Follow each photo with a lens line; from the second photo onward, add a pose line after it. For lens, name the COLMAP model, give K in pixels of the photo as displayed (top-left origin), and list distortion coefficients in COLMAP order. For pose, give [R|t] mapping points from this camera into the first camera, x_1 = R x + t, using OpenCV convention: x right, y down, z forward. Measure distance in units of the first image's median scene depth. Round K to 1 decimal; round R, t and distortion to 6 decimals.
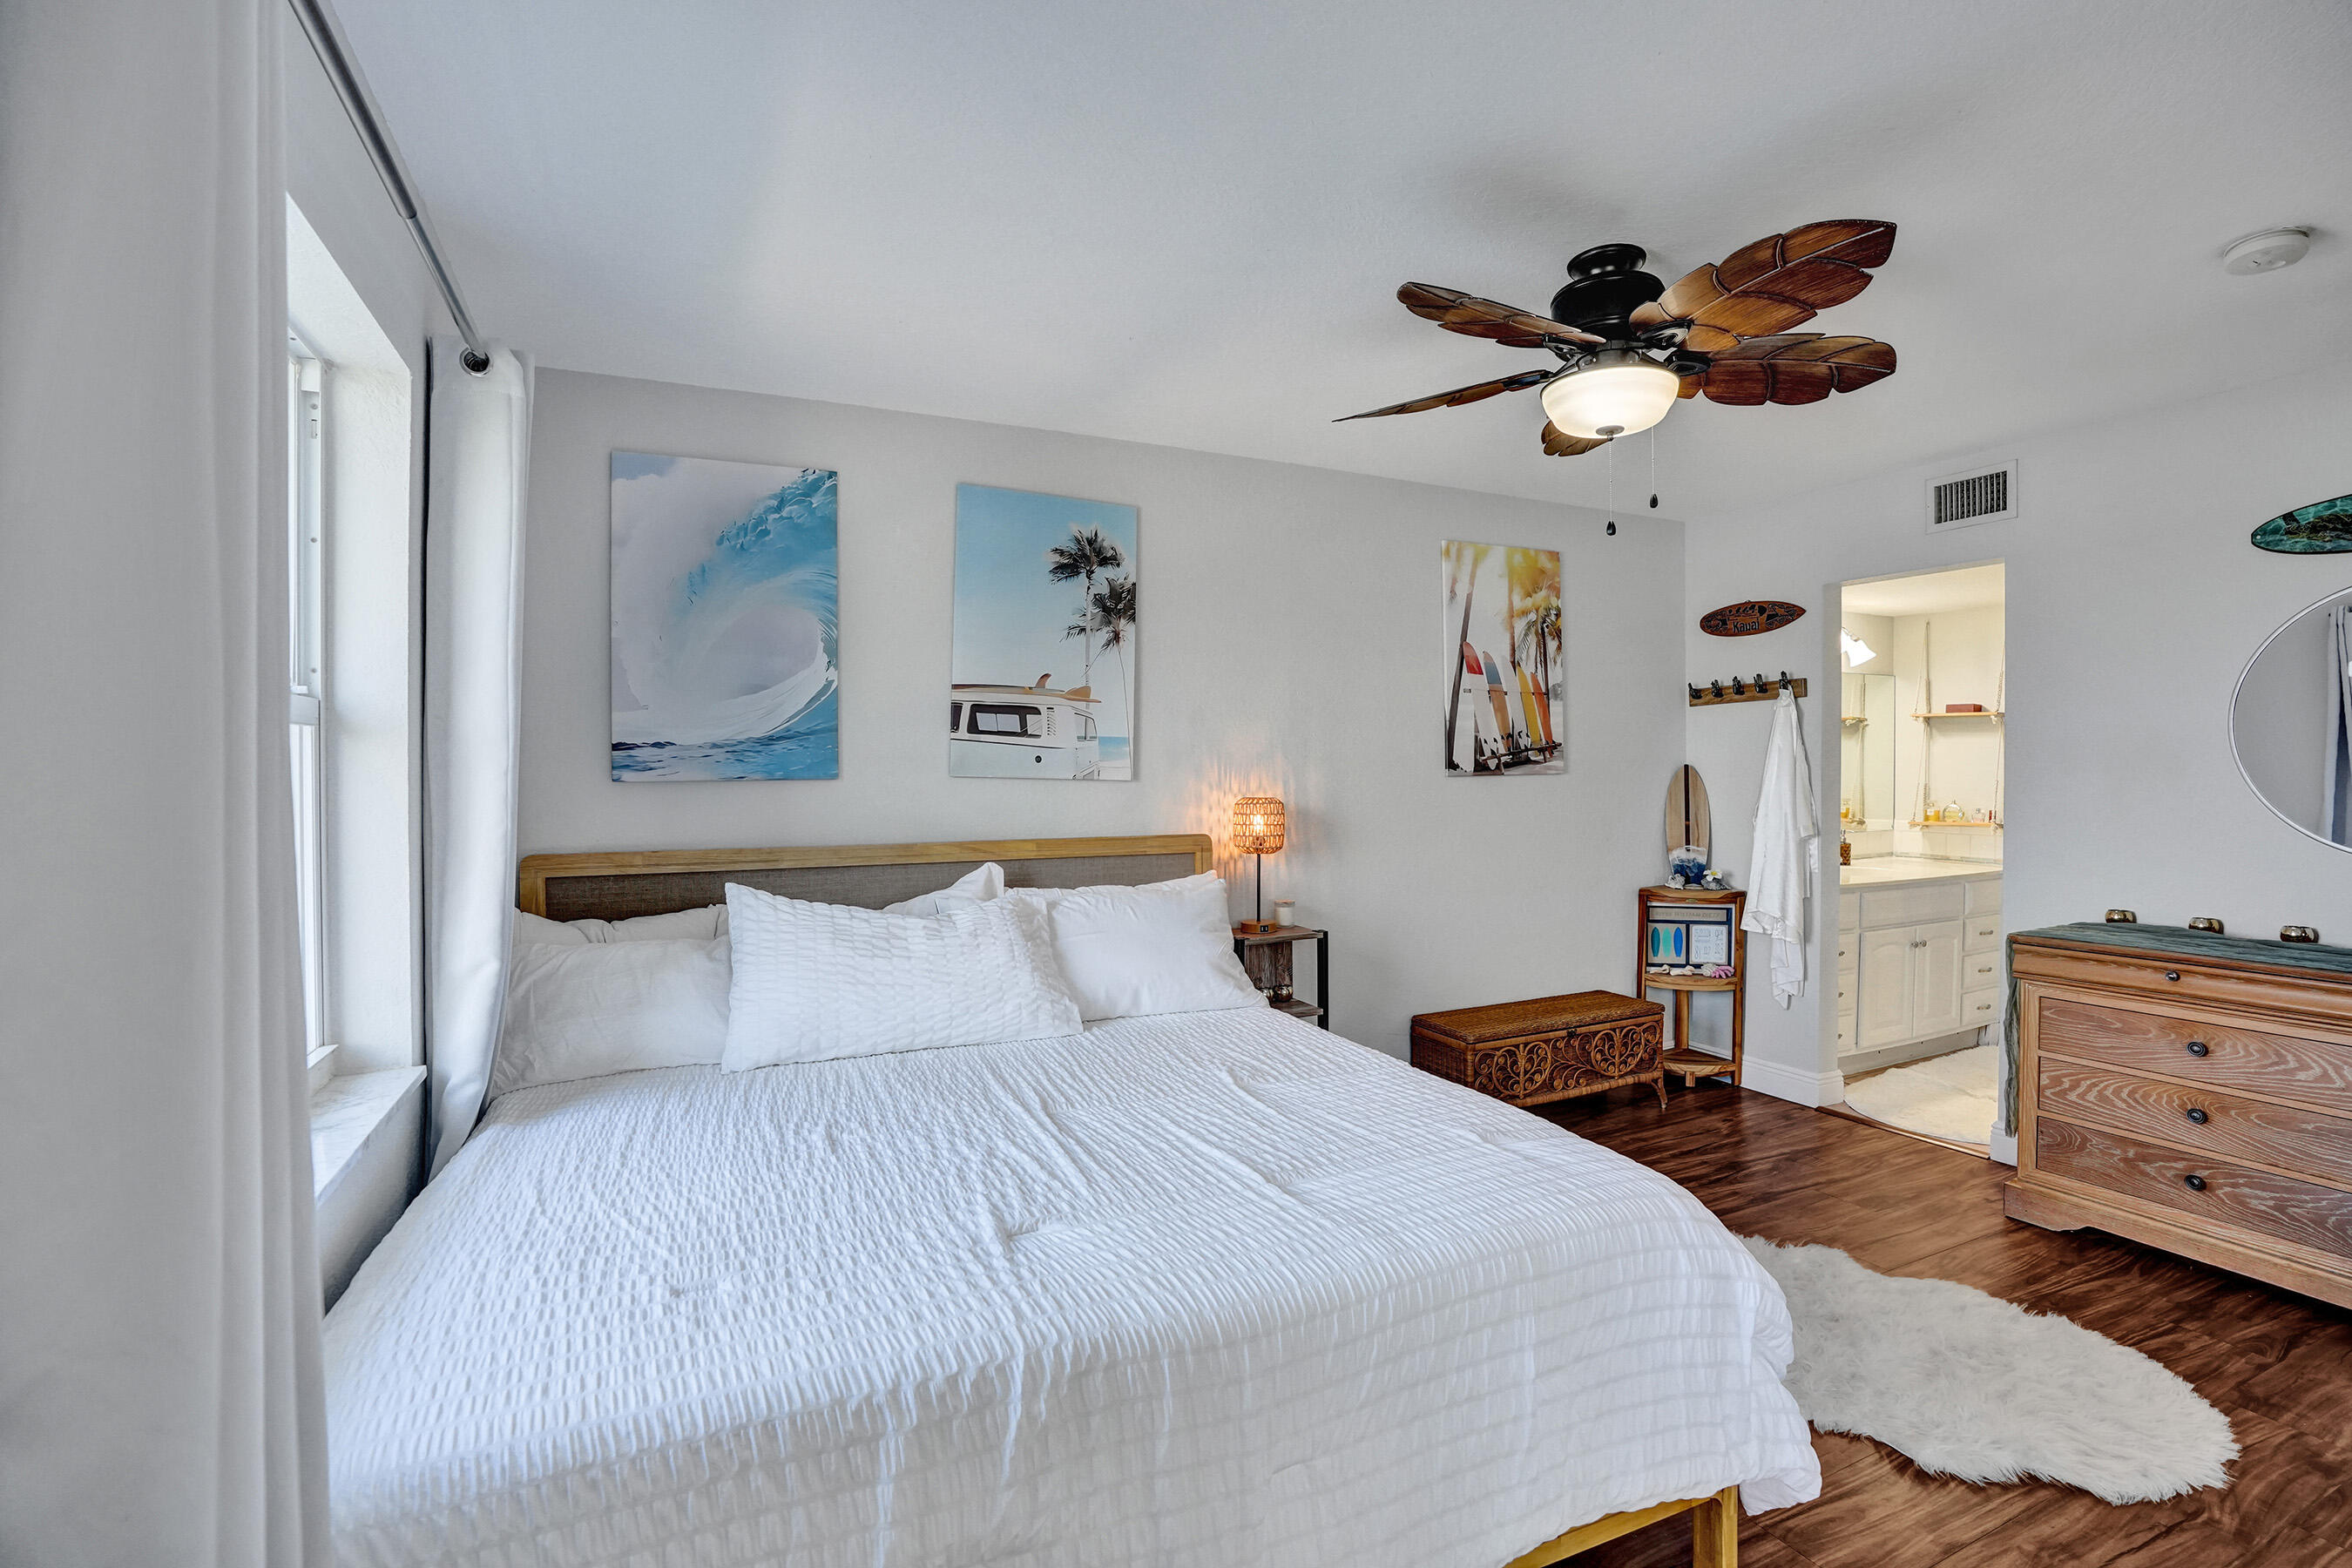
lens RADIAL K [[1085.5, 0, 1182.5], [0, 1085.5, 780.0], [0, 0, 1]] dist [-0.071984, 0.028270]
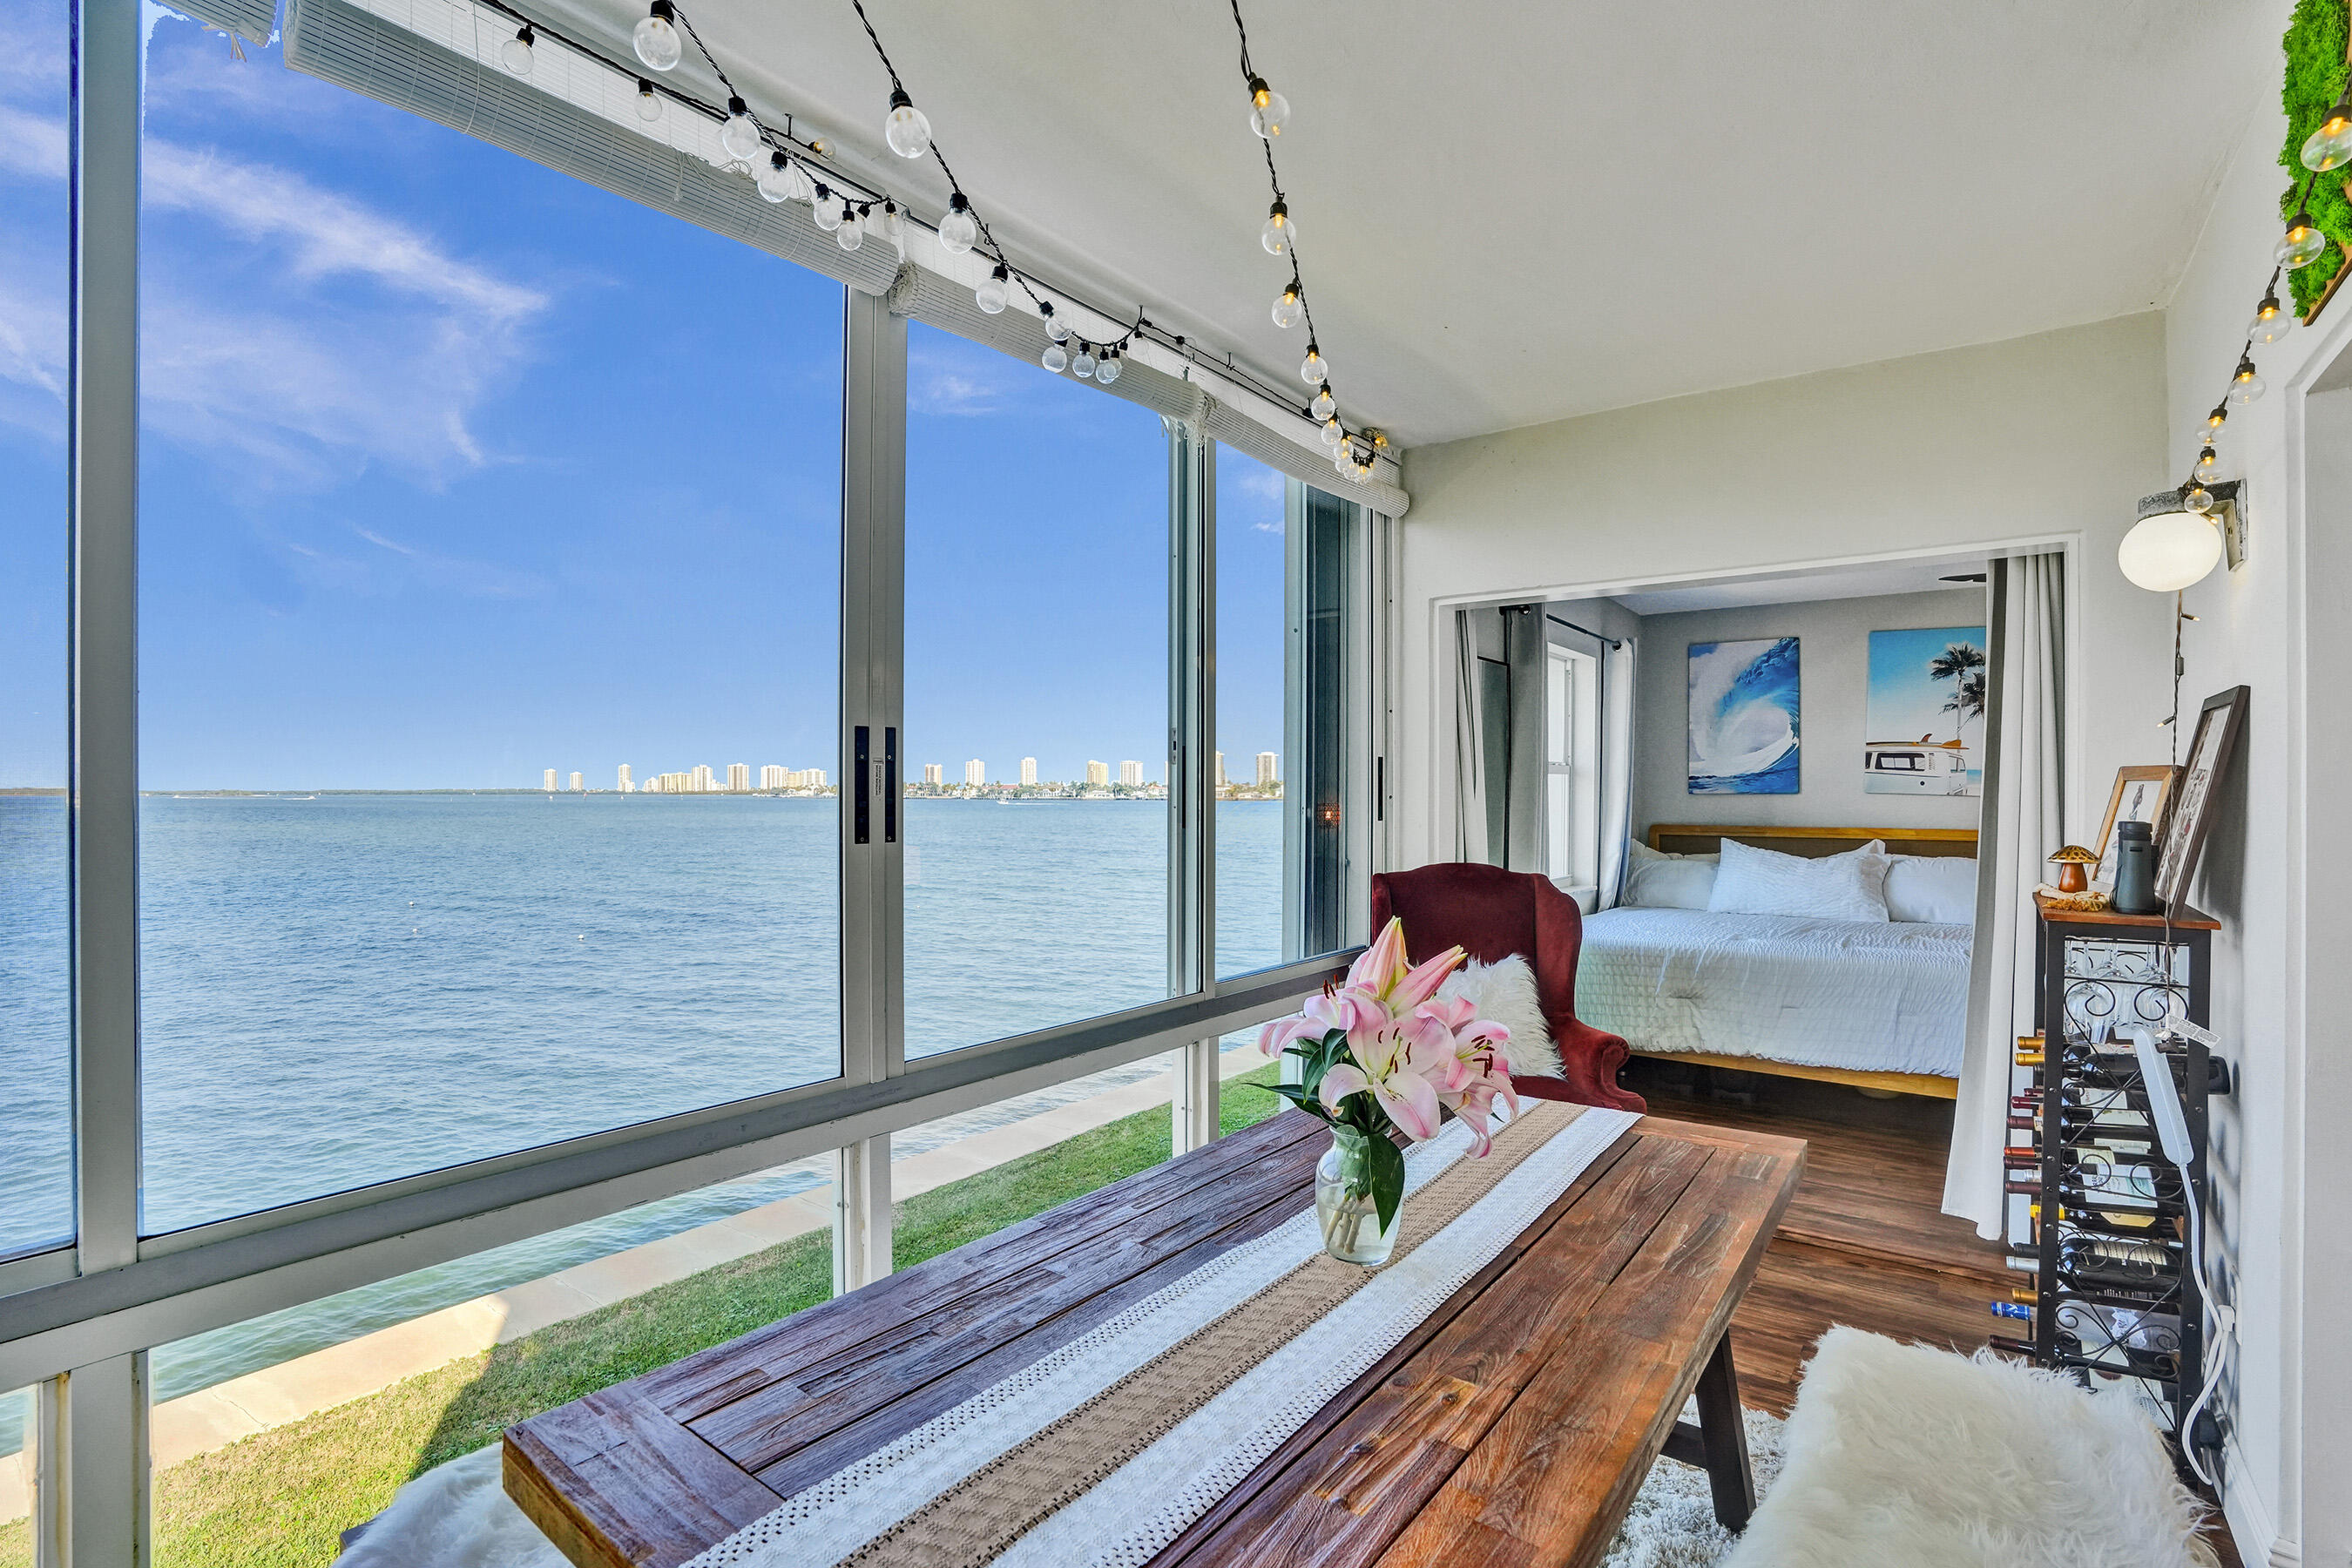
lens RADIAL K [[1085.5, 0, 1182.5], [0, 1085.5, 780.0], [0, 0, 1]] dist [-0.071984, 0.028270]
pose [[0.458904, -0.001127, -0.888485, 0.883318], [-0.010412, 0.999924, -0.006646, -0.001096], [0.888425, 0.012301, 0.458857, -0.886886]]
